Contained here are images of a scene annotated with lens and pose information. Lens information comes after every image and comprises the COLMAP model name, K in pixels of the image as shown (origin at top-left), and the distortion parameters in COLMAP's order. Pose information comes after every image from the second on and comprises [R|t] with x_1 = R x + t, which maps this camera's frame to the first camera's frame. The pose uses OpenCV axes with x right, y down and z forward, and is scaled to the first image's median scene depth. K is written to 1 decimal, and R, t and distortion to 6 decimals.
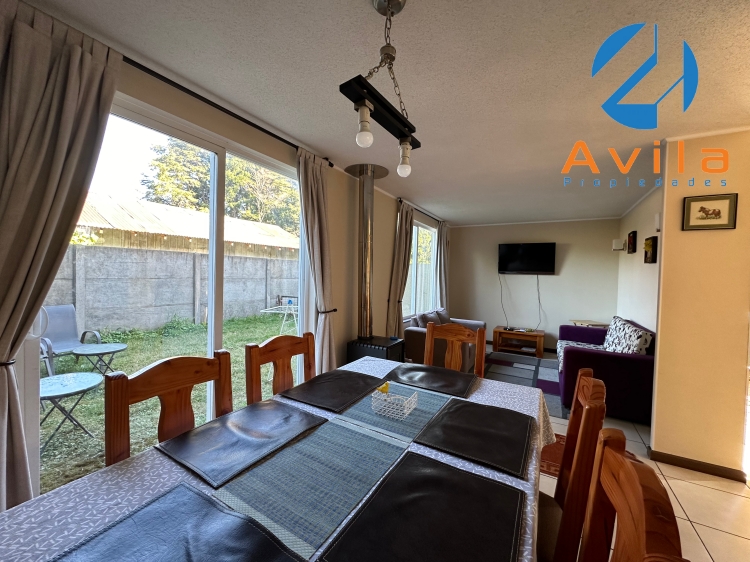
lens RADIAL K [[299.0, 0, 374.2], [0, 299.0, 280.4], [0, 0, 1]] dist [-0.004086, 0.000772]
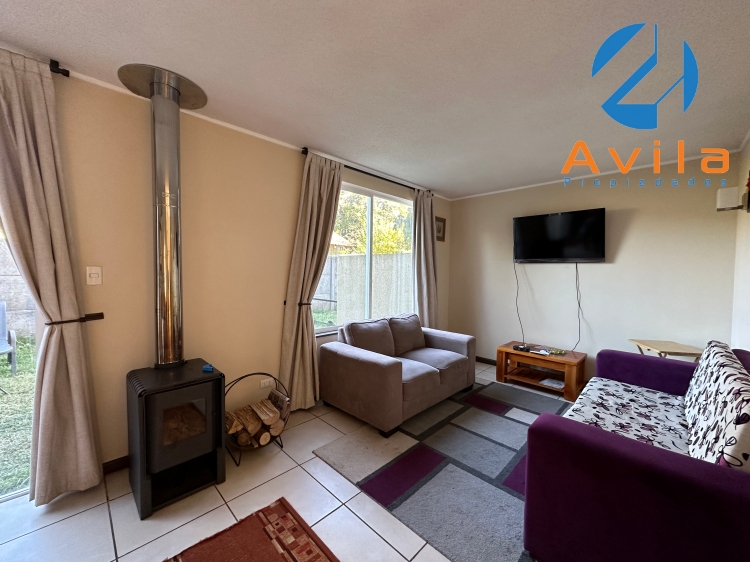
lens RADIAL K [[299.0, 0, 374.2], [0, 299.0, 280.4], [0, 0, 1]] dist [-0.004086, 0.000772]
pose [[0.967799, -0.004370, -0.251685, 0.369192], [0.006061, 0.999964, 0.005946, 0.013789], [0.251650, -0.007280, 0.967791, 0.365074]]
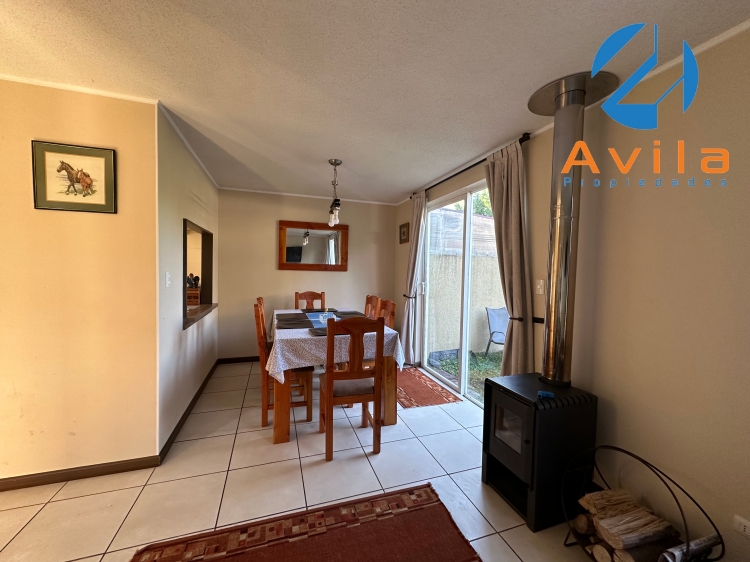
lens RADIAL K [[301.9, 0, 375.2], [0, 301.9, 280.2], [0, 0, 1]] dist [-0.000614, 0.000152]
pose [[-0.657189, -0.014481, -0.753587, 0.457507], [-0.054983, 0.998073, 0.028772, -0.003286], [0.751718, 0.060343, -0.656719, 0.782078]]
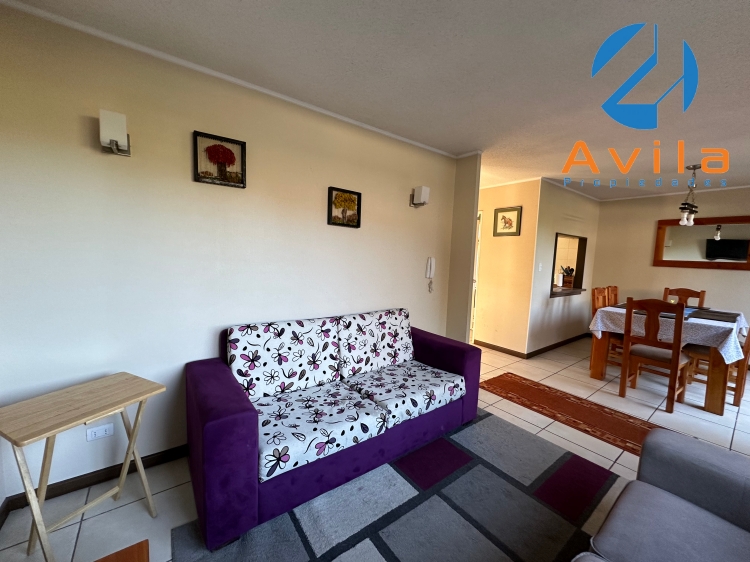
lens RADIAL K [[299.0, 0, 374.2], [0, 299.0, 280.4], [0, 0, 1]] dist [-0.004086, 0.000772]
pose [[-0.920686, -0.095201, 0.378515, 0.428669], [-0.054704, 0.991699, 0.116363, -0.010555], [-0.386451, 0.086428, -0.918251, 1.242806]]
